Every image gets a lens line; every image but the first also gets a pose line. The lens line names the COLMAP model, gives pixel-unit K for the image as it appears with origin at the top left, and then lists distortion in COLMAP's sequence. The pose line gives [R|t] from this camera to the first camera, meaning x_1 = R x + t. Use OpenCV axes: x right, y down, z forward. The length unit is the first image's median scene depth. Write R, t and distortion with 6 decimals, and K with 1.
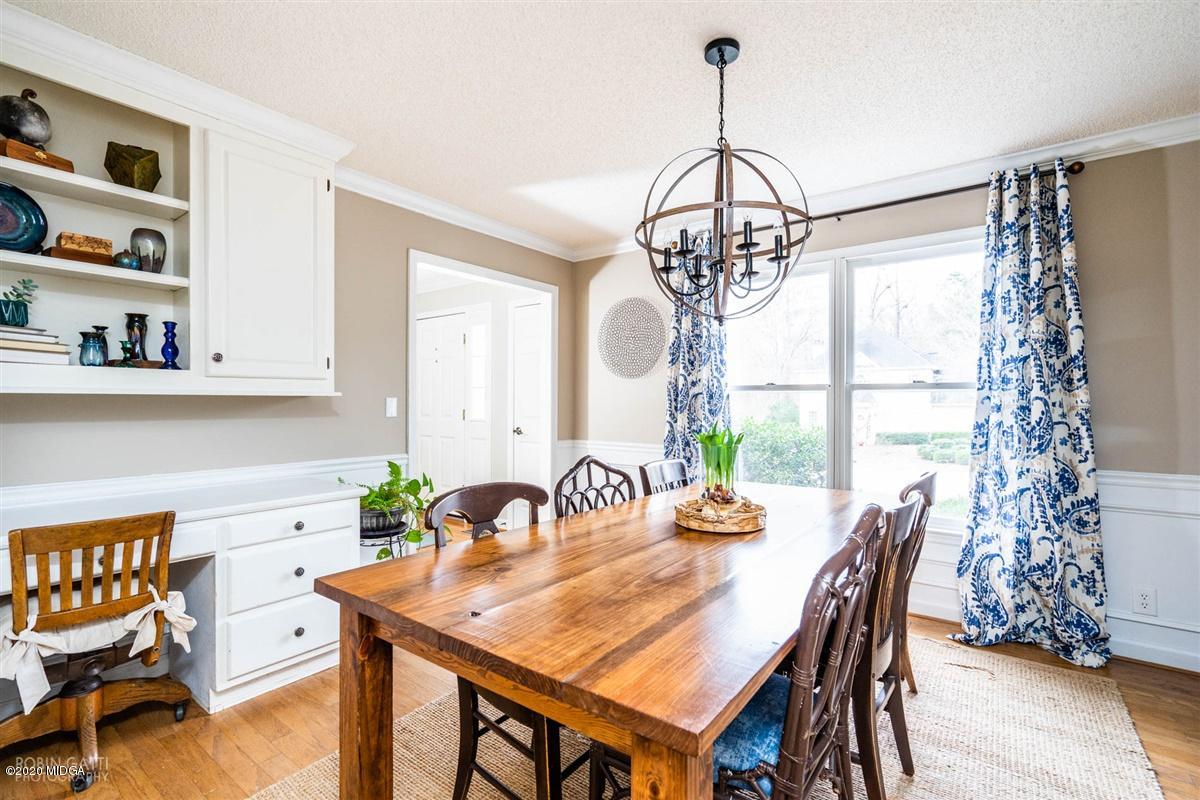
lens RADIAL K [[542.5, 0, 598.7], [0, 542.5, 401.4], [0, 0, 1]] dist [-0.001009, 0.001224]
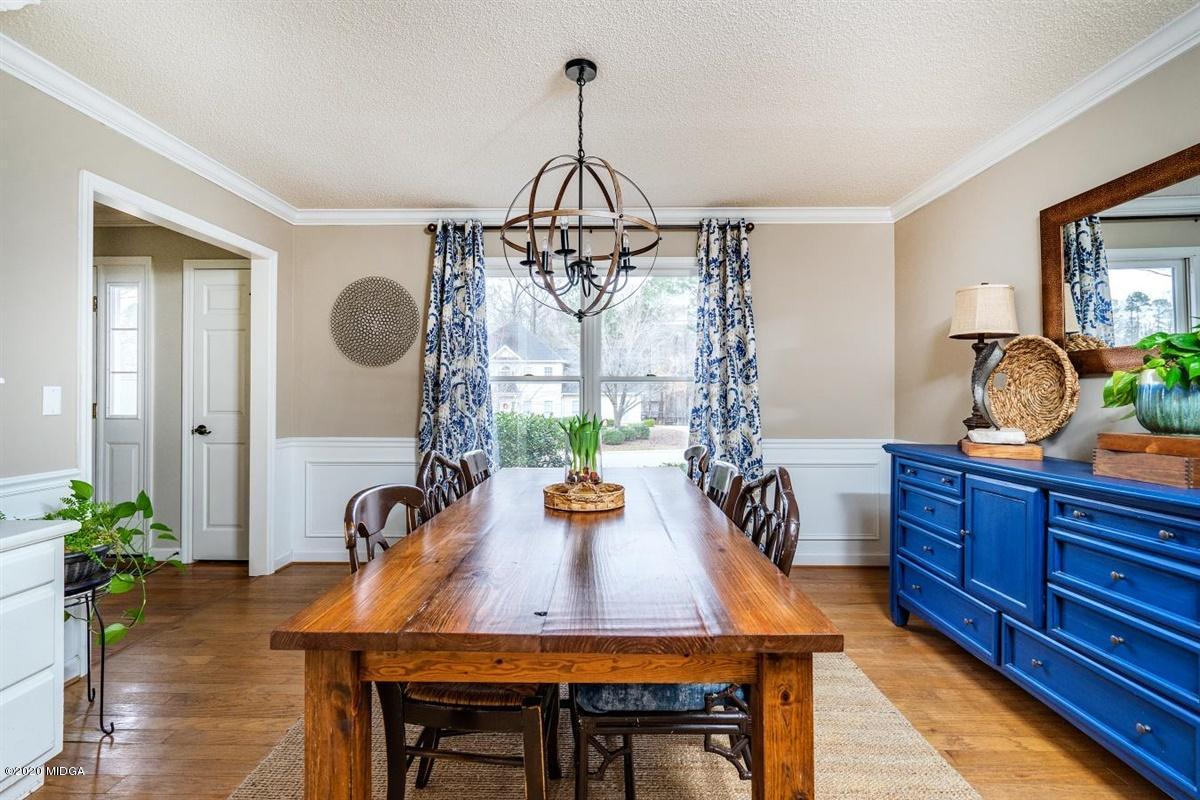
lens RADIAL K [[555.7, 0, 597.1], [0, 555.7, 391.8], [0, 0, 1]] dist [-0.002698, 0.000228]
pose [[0.809253, -0.000893, 0.587459, -0.285828], [0.000265, 0.999999, 0.001155, -0.000765], [-0.587460, -0.000779, 0.809253, 0.057289]]
